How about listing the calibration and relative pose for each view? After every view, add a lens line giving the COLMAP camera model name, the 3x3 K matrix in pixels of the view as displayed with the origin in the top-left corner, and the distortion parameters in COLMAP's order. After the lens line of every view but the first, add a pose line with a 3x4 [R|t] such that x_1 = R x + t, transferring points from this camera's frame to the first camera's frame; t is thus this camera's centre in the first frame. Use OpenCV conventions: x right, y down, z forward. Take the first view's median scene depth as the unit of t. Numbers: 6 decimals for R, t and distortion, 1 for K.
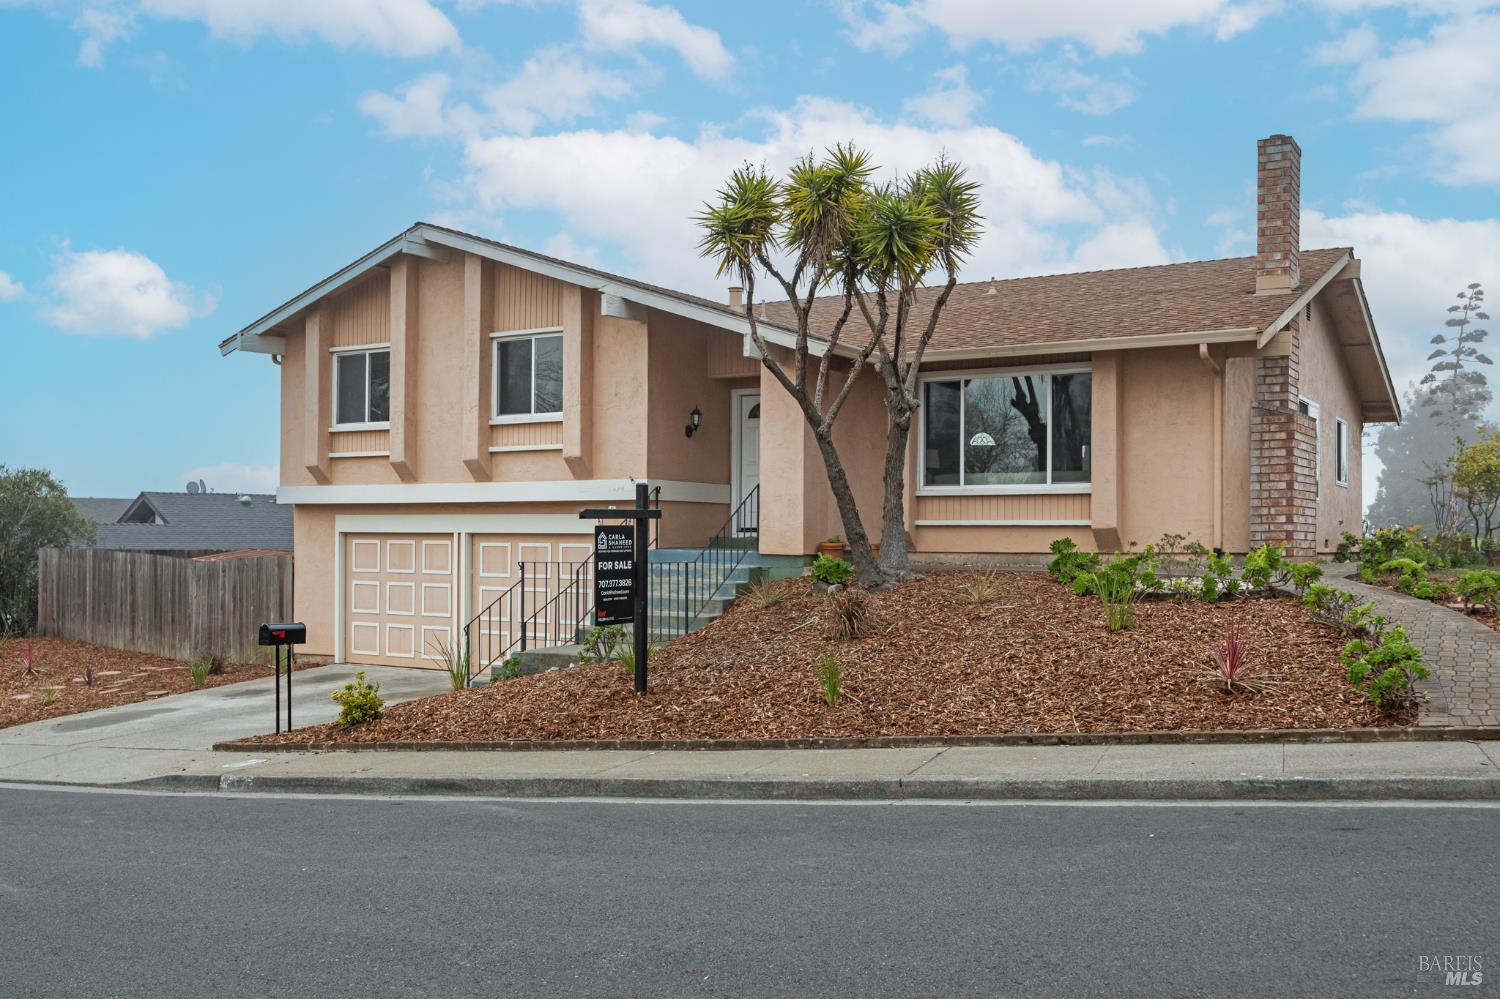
lens RADIAL K [[1417.1, 0, 750.0], [0, 1417.1, 499.5], [0, 0, 1]] dist [0.109327, -0.000682]
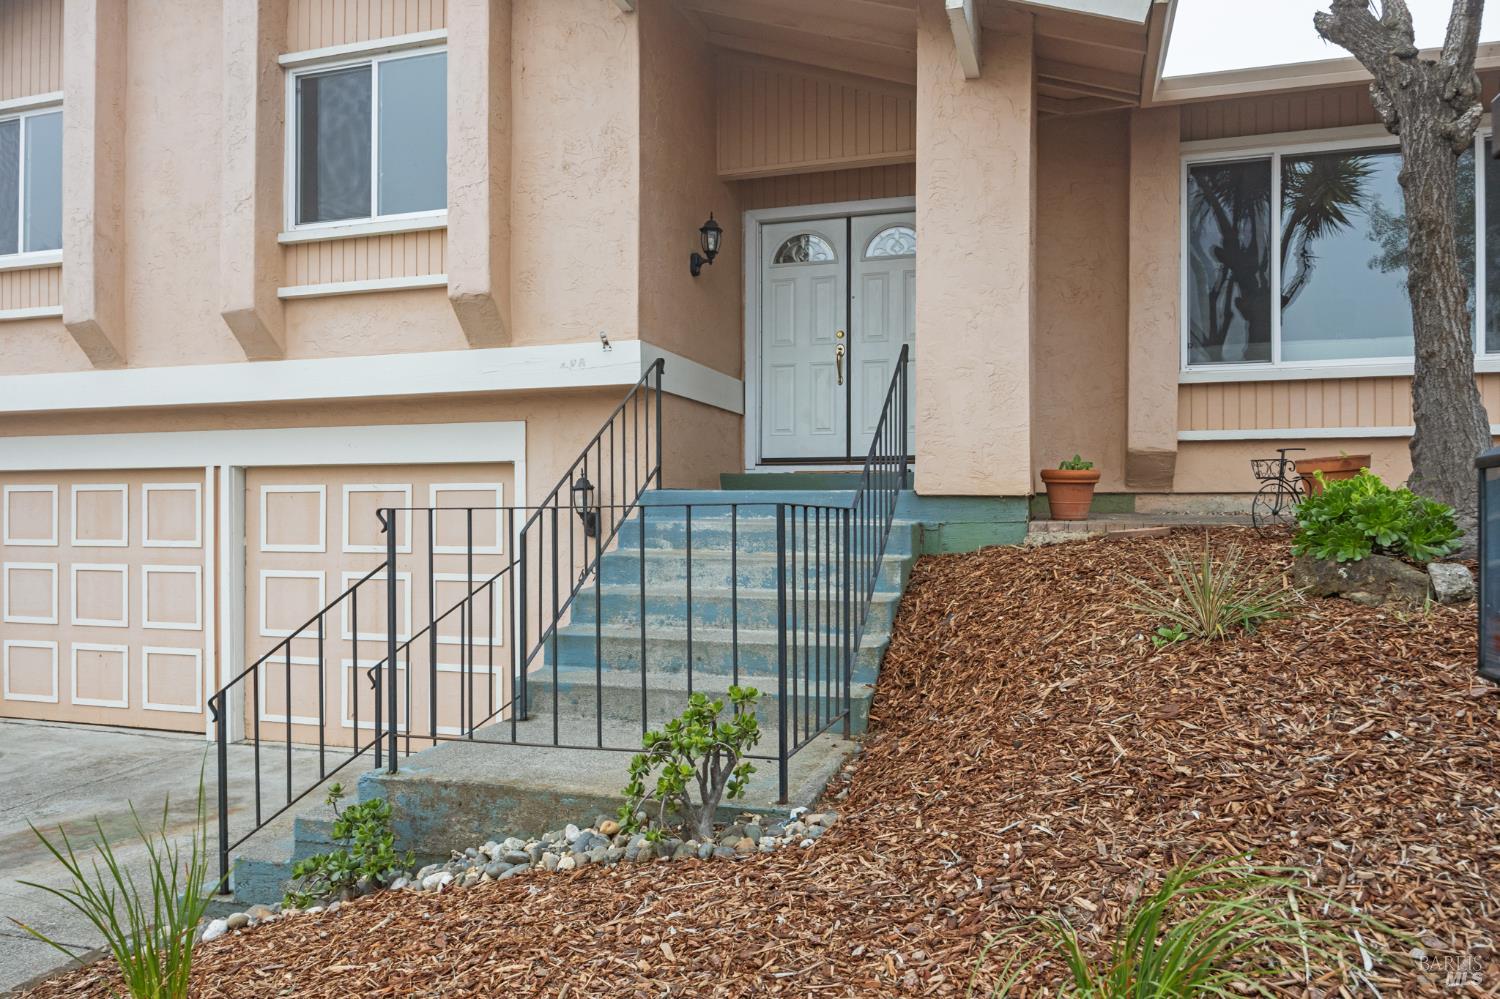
lens RADIAL K [[1061.5, 0, 750.0], [0, 1061.5, 499.5], [0, 0, 1]] dist [0.006028, 0.006069]
pose [[0.971396, -0.003742, 0.237437, -0.113755], [0.000747, 0.999919, 0.012703, 0.031886], [-0.237465, -0.012162, 0.971320, 0.608720]]
